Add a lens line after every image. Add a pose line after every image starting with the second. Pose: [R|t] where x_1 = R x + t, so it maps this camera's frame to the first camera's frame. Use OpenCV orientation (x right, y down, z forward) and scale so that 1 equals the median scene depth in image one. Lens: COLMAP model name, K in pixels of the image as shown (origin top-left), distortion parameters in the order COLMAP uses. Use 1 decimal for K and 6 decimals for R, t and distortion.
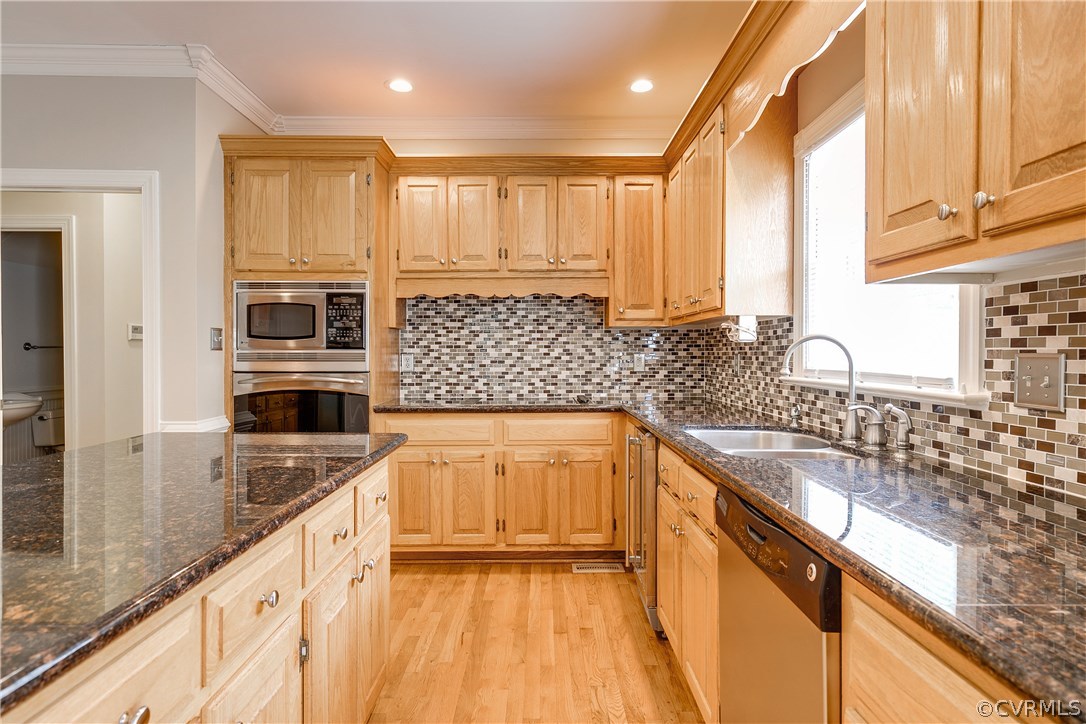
lens RADIAL K [[612.4, 0, 533.5], [0, 612.4, 356.7], [0, 0, 1]] dist [0.002400, 0.001341]
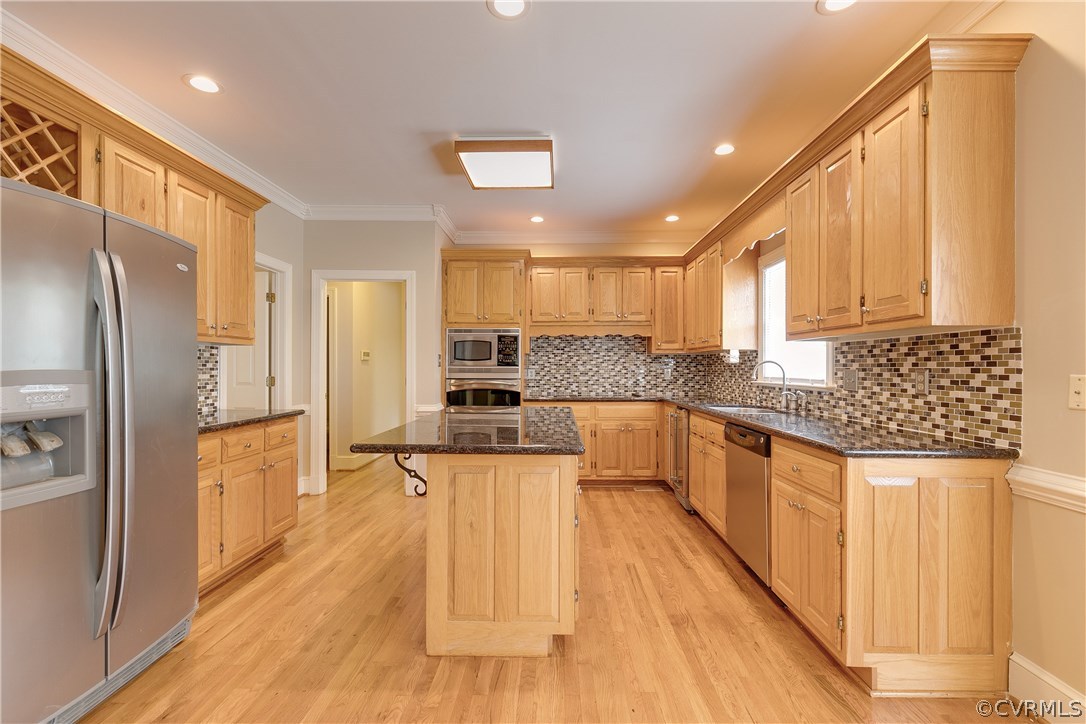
lens RADIAL K [[491.6, 0, 541.4], [0, 491.6, 364.9], [0, 0, 1]] dist [0.006597, -0.001983]
pose [[0.999796, 0.001798, -0.020103, -0.176334], [-0.002039, 0.999926, -0.012004, 0.001195], [0.020080, 0.012043, 0.999726, -0.436962]]
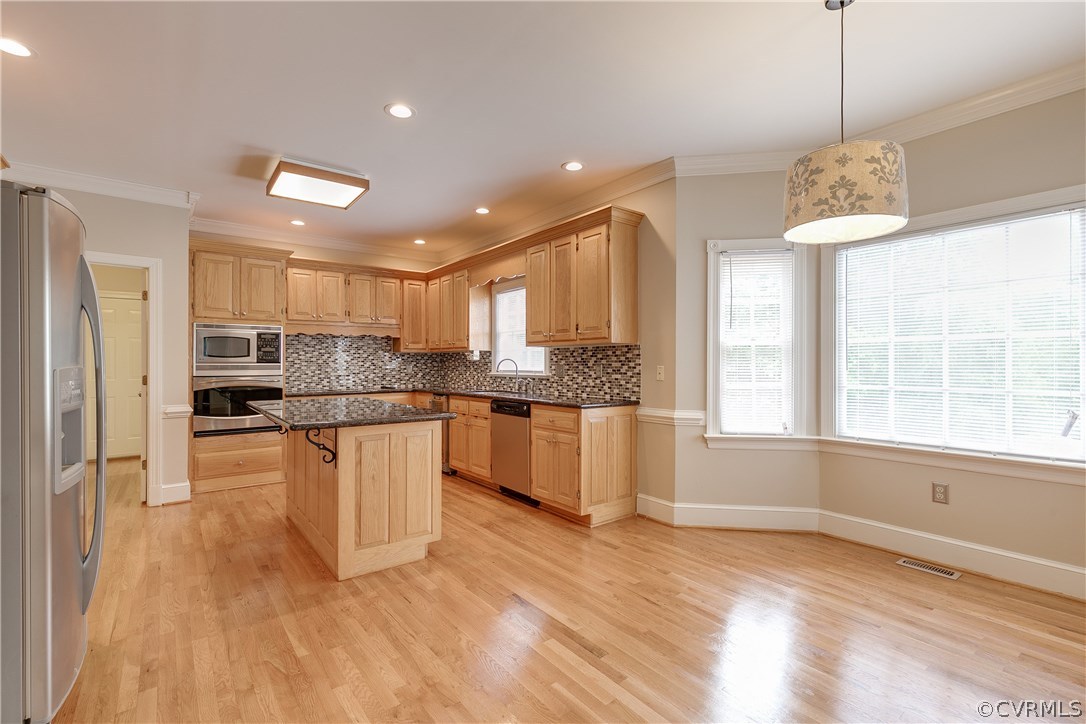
lens RADIAL K [[491.6, 0, 554.0], [0, 491.6, 361.1], [0, 0, 1]] dist [0.006597, -0.001983]
pose [[0.785815, 0.001858, 0.618459, -0.538671], [0.006451, 0.999916, -0.011201, 0.003887], [-0.618428, 0.012791, 0.785737, -0.674651]]
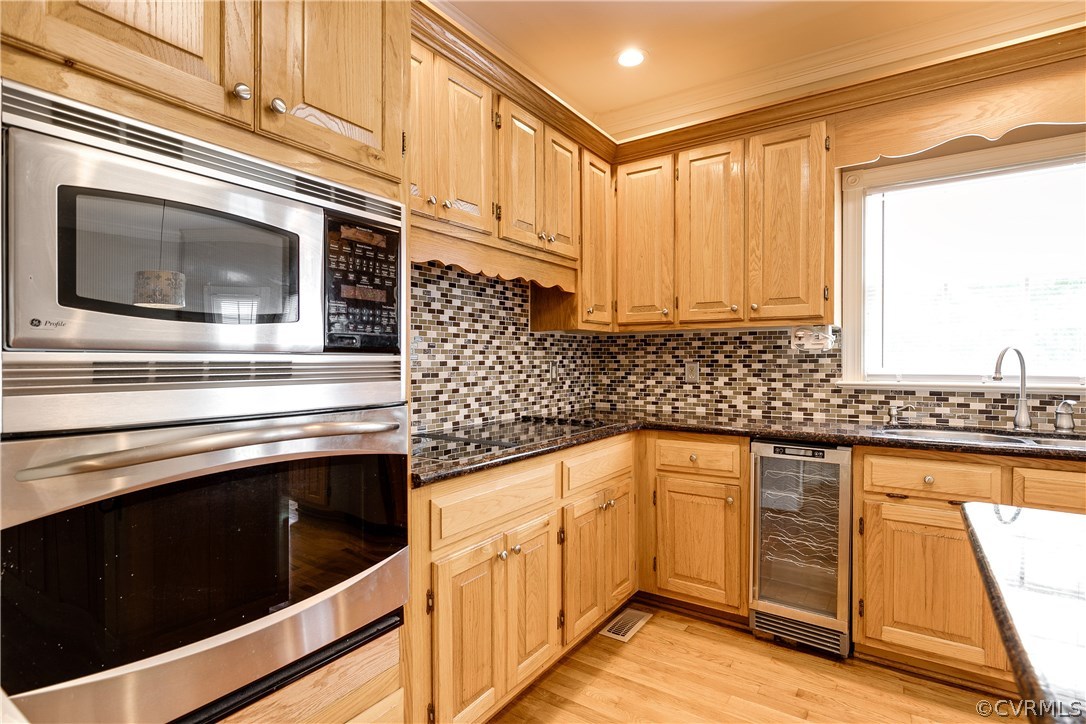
lens RADIAL K [[535.1, 0, 567.6], [0, 535.1, 367.3], [0, 0, 1]] dist [-0.004447, -0.000719]
pose [[0.545903, -0.010799, 0.837779, -0.531141], [0.006185, 0.999942, 0.008859, -0.004633], [-0.837826, 0.000345, 0.545938, 0.672018]]
